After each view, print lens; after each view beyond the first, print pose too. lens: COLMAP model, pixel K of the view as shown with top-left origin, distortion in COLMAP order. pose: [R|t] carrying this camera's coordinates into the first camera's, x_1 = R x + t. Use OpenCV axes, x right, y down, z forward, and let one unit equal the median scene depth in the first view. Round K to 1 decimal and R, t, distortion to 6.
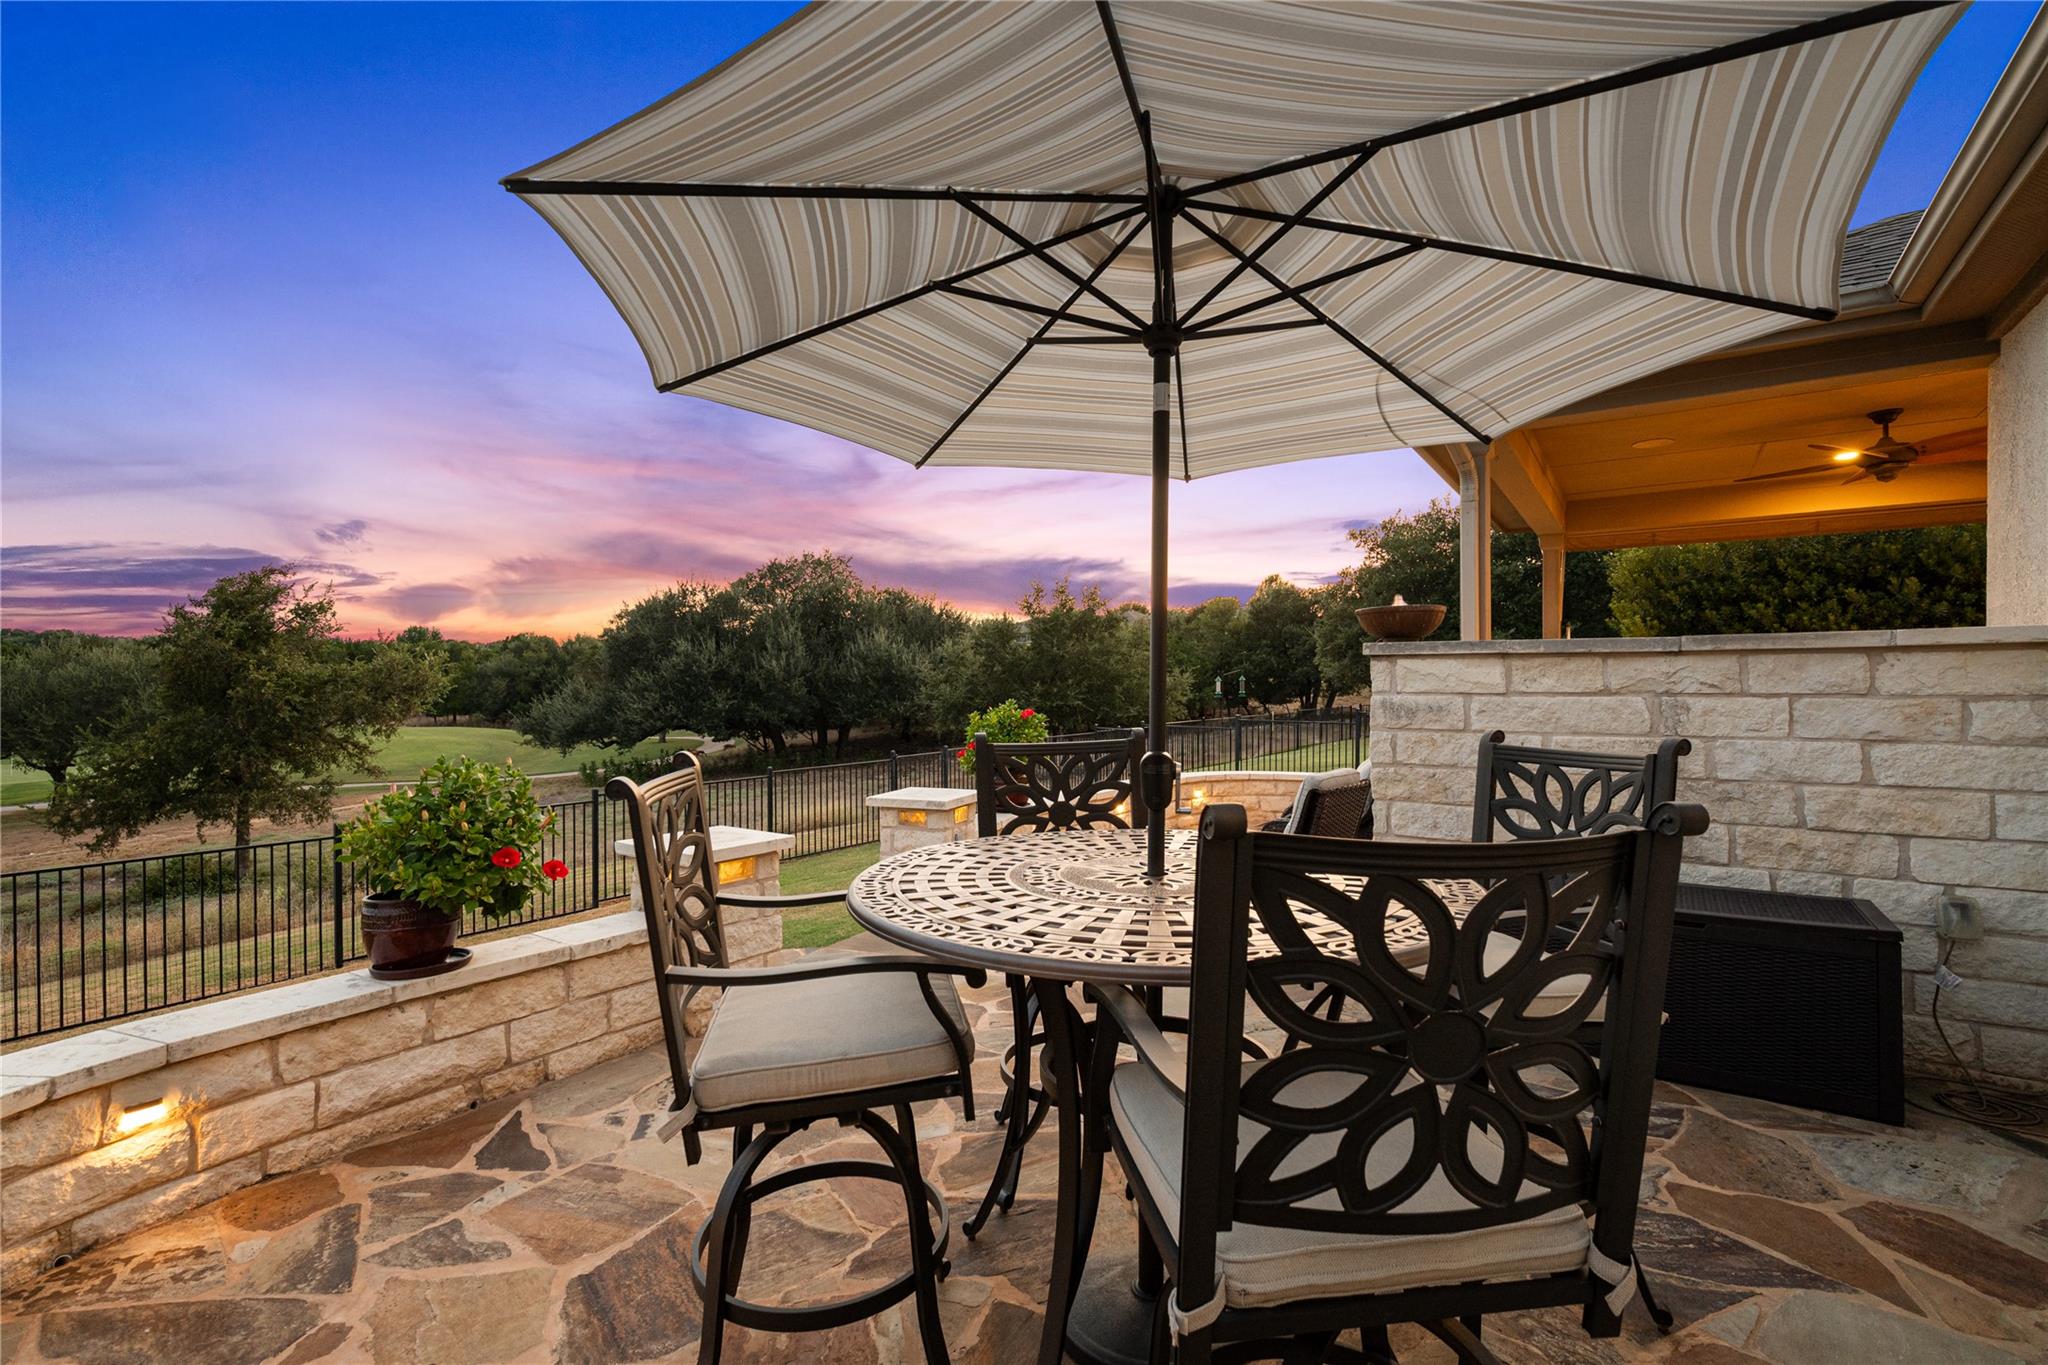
lens RADIAL K [[909.2, 0, 1024.0], [0, 909.2, 682.5], [0, 0, 1]] dist [0.003431, 0.000186]
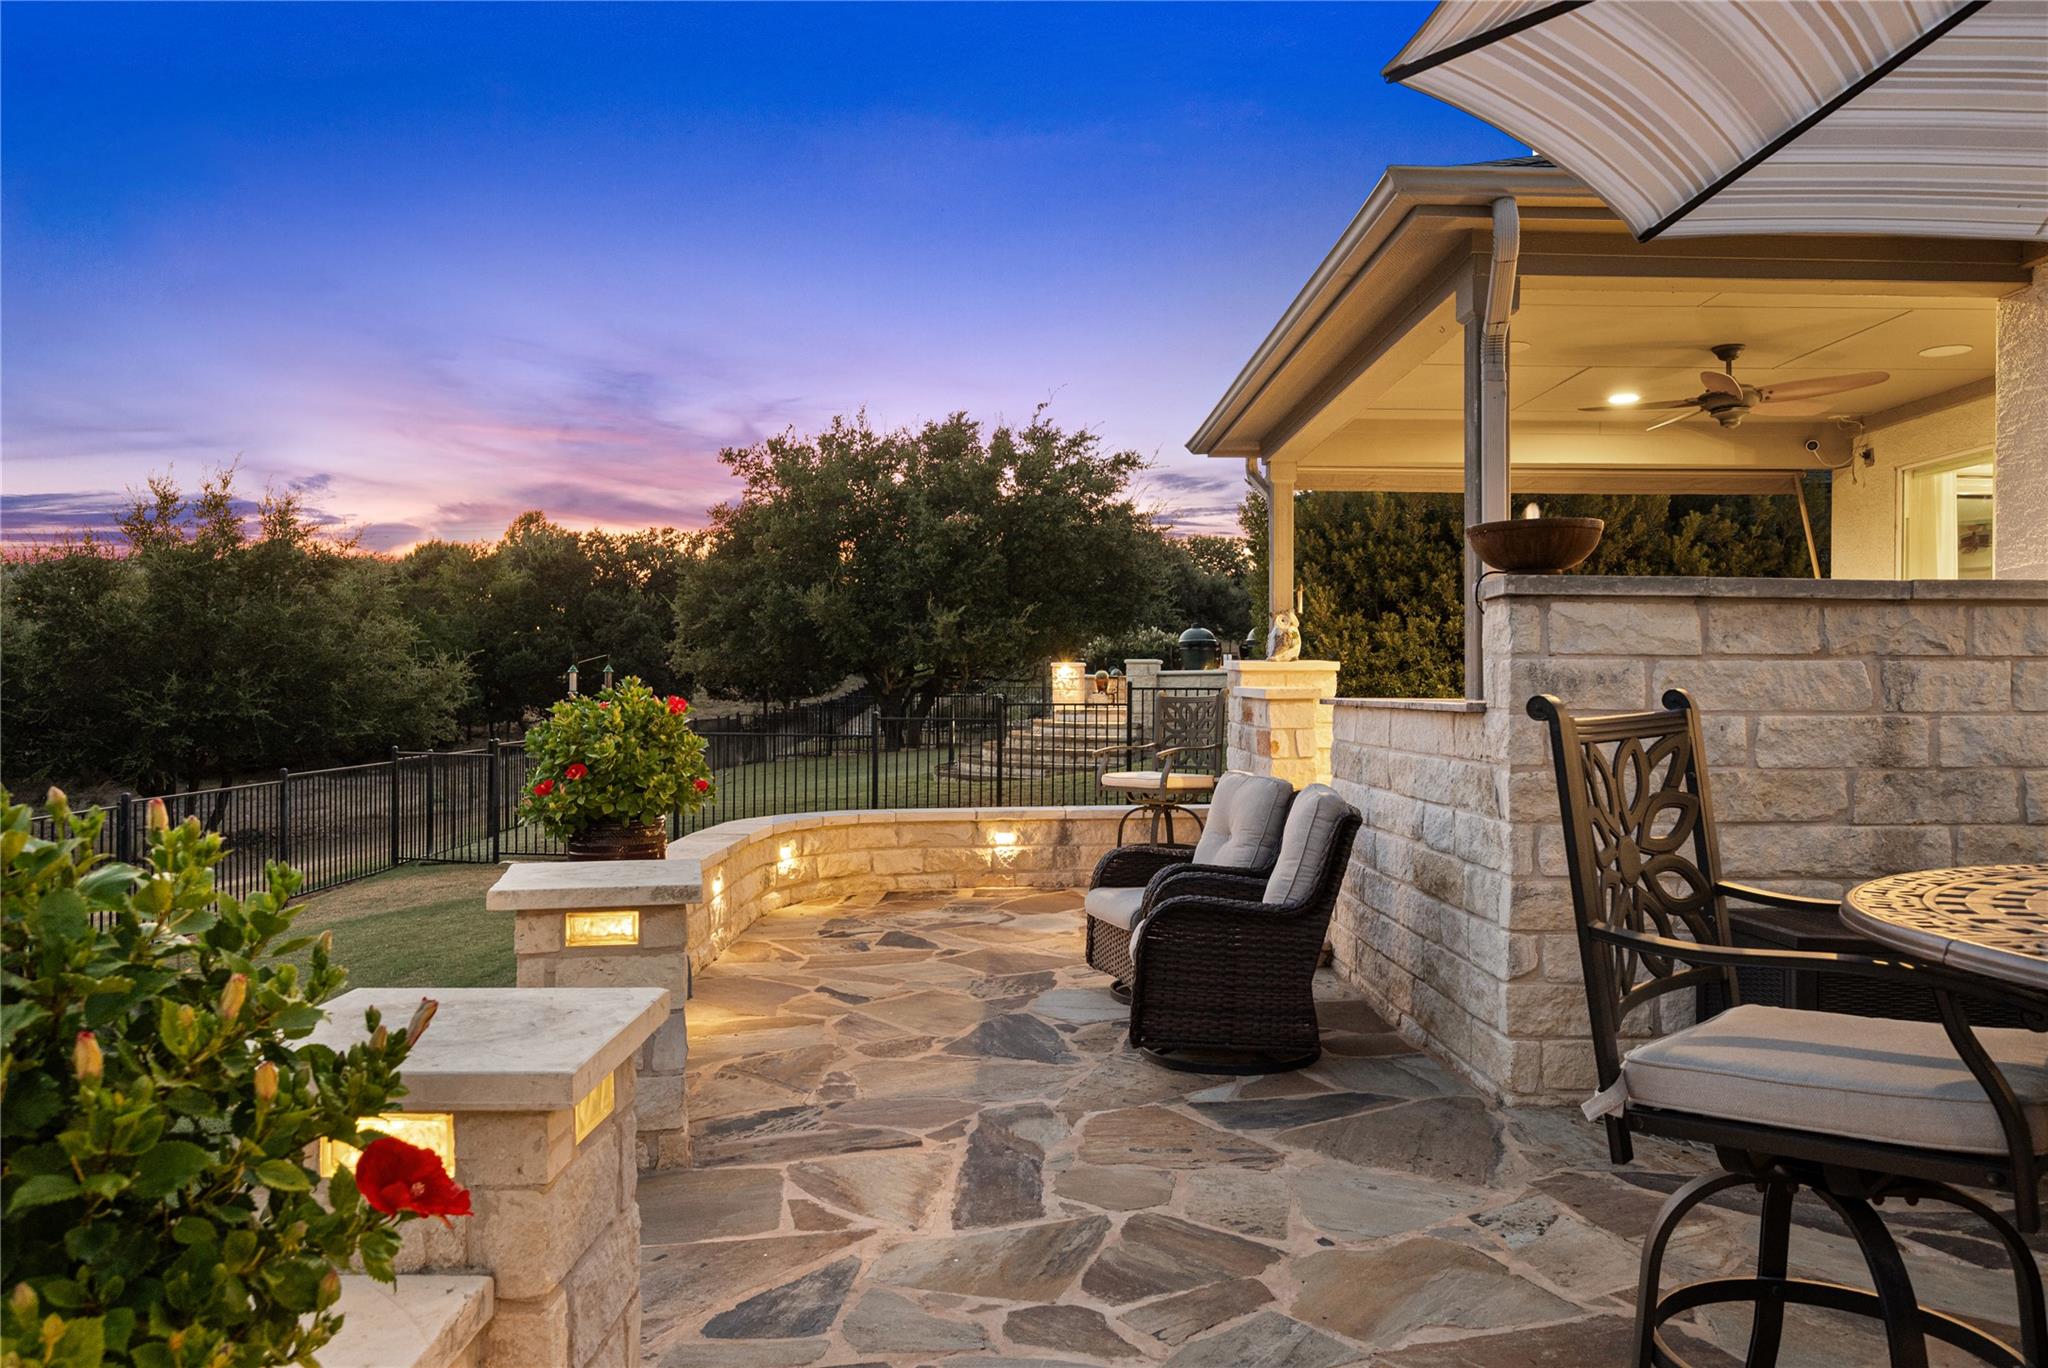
lens RADIAL K [[1411.0, 0, 1024.0], [0, 1411.0, 684.0], [0, 0, 1]] dist [-0.006425, -0.002008]
pose [[0.811344, 0.008643, 0.584506, -0.483270], [-0.007826, 0.999962, -0.003923, 0.039803], [-0.584517, -0.001391, 0.811380, 0.418597]]
